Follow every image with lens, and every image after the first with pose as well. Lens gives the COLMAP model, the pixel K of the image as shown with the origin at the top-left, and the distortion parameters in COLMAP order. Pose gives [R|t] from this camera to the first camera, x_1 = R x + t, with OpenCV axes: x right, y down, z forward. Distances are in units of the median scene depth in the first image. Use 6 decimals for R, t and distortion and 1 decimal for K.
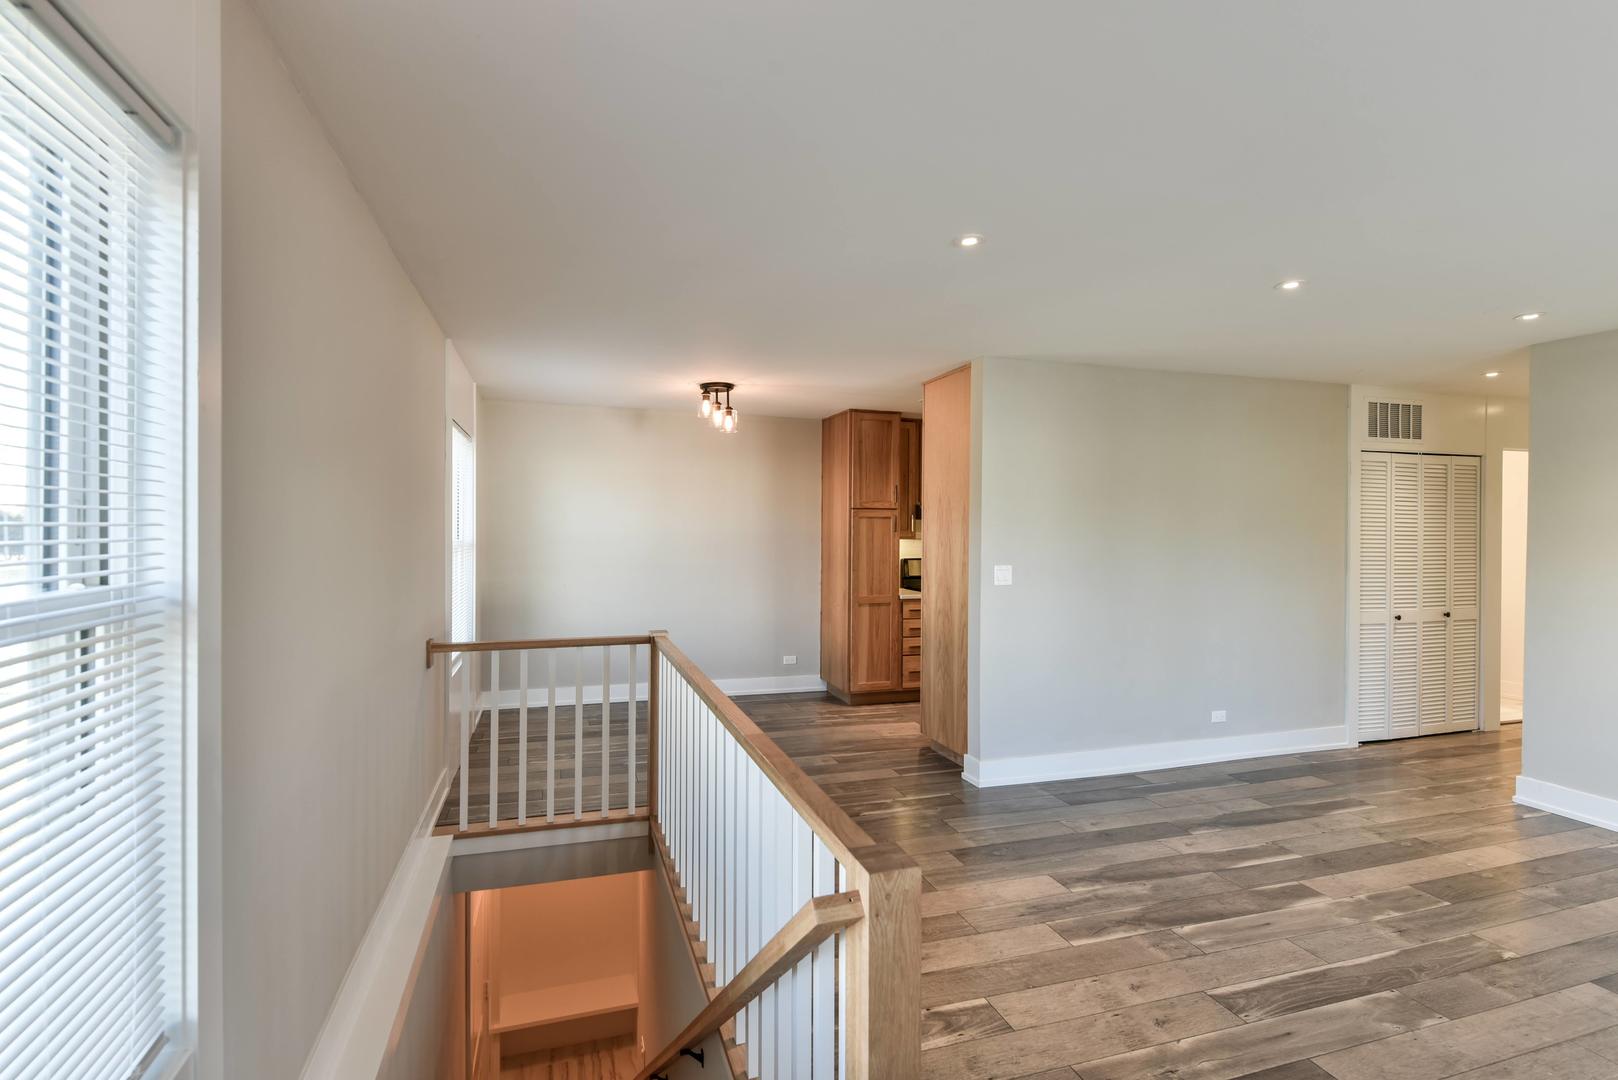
lens RADIAL K [[703.7, 0, 721.8], [0, 703.7, 546.3], [0, 0, 1]] dist [0.007520, -0.010524]
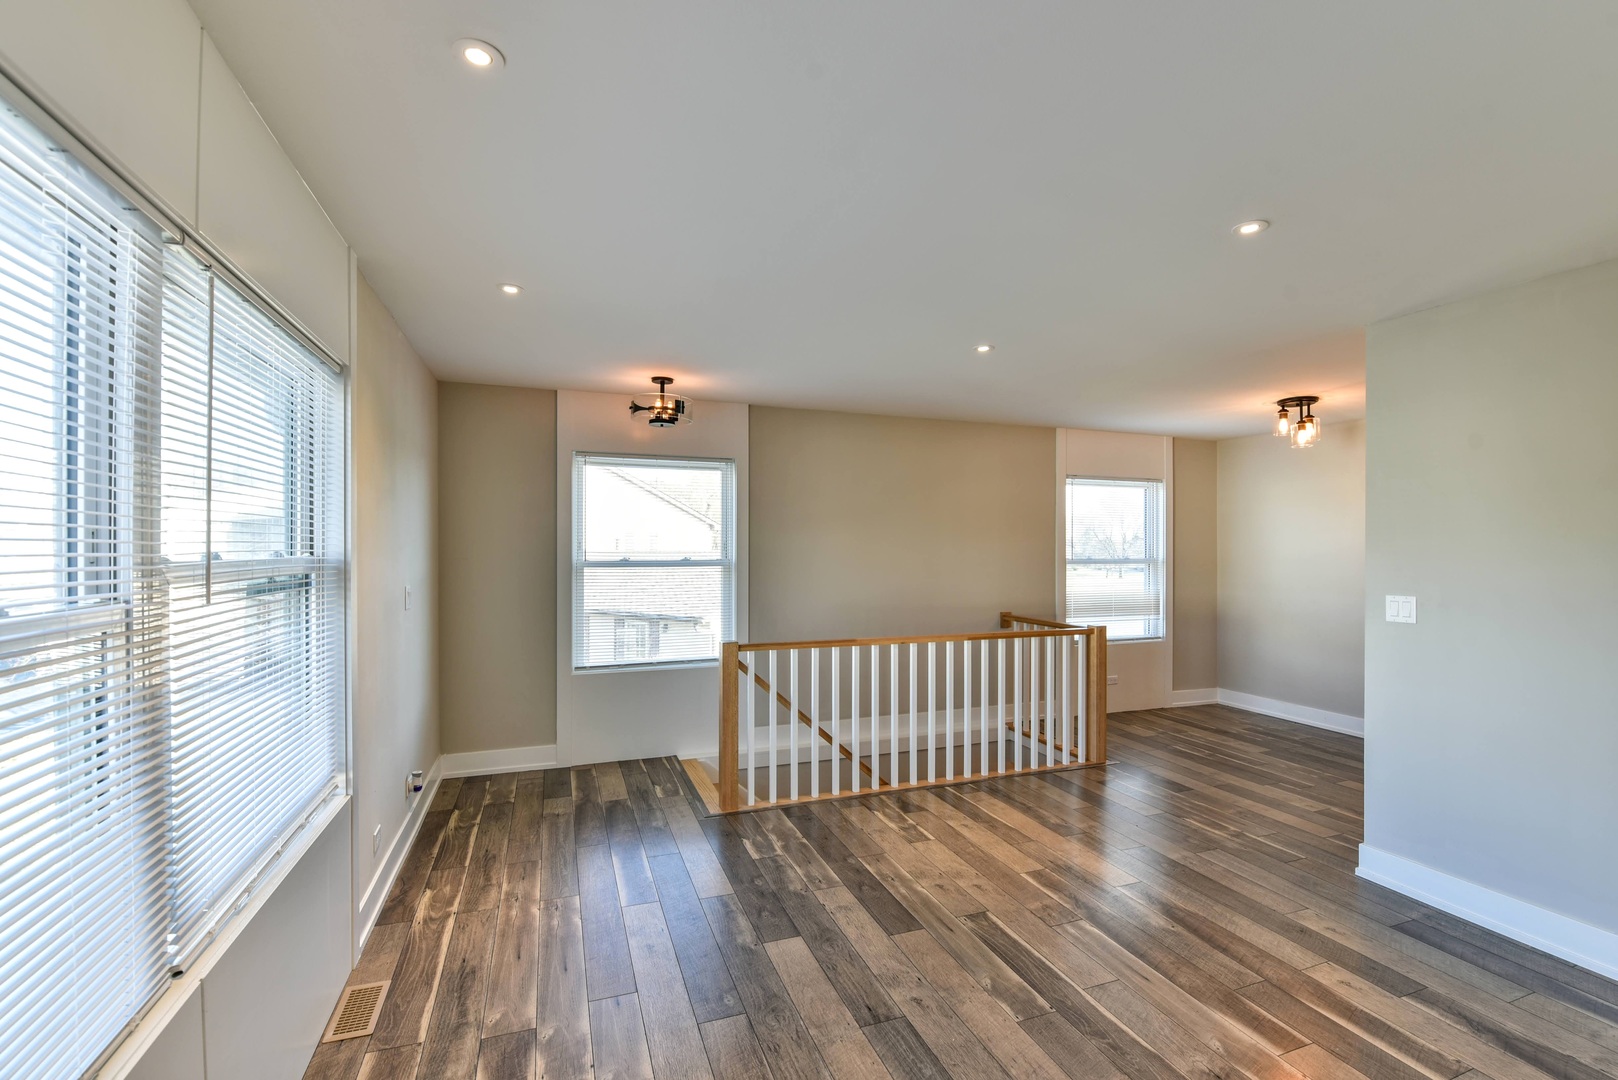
lens RADIAL K [[703.7, 0, 814.9], [0, 703.7, 543.5], [0, 0, 1]] dist [0.007520, -0.010524]
pose [[0.092734, -0.010611, -0.995634, 1.159713], [-0.020921, 0.999702, -0.012603, -0.007219], [0.995471, 0.021998, 0.092485, 0.329301]]
